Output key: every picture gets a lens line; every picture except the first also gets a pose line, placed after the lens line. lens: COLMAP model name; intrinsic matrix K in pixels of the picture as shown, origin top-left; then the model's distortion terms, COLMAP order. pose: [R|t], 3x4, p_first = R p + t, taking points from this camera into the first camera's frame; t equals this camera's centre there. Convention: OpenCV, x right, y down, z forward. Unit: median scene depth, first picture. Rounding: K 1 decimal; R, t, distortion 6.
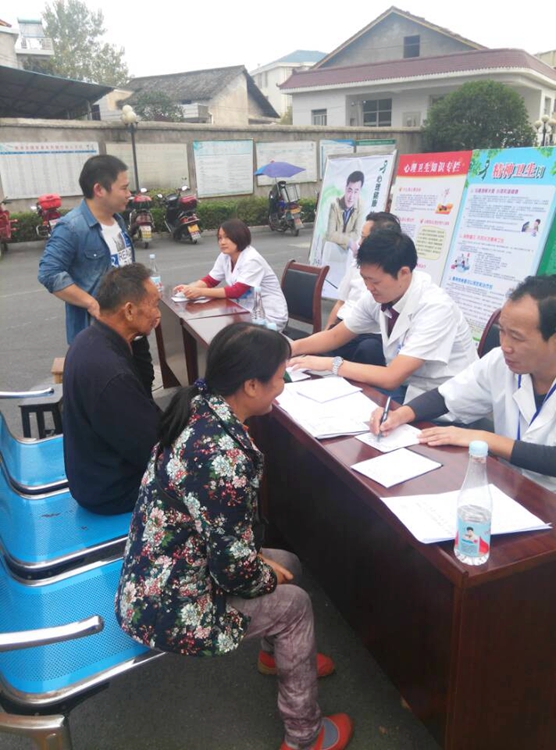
lens RADIAL K [[638.4, 0, 275.9], [0, 638.4, 354.1], [0, 0, 1]] dist [0.118368, -0.186467]
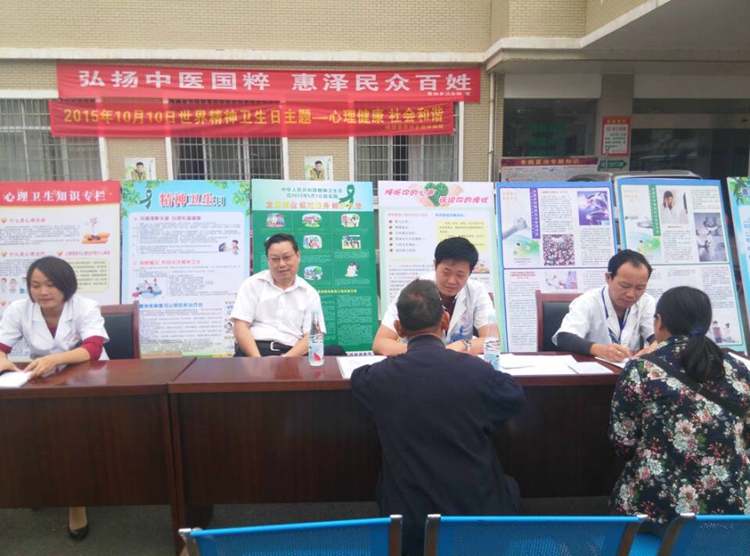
lens RADIAL K [[612.5, 0, 378.5], [0, 612.5, 287.4], [0, 0, 1]] dist [0.119572, -0.180755]
pose [[0.347212, -0.125376, 0.929368, -0.166261], [0.263354, 0.964179, 0.031683, -0.028149], [-0.900049, 0.233751, 0.367793, 0.114852]]
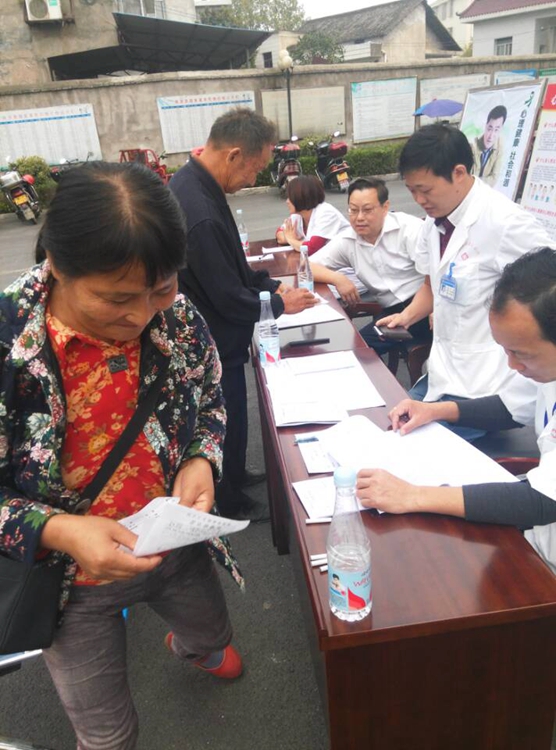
lens RADIAL K [[638.4, 0, 275.9], [0, 638.4, 354.1], [0, 0, 1]] dist [0.118368, -0.186467]
pose [[0.964889, 0.046293, -0.258546, 0.034798], [-0.026121, 0.996378, 0.080919, -0.004967], [0.261355, -0.071324, 0.962604, 0.020493]]
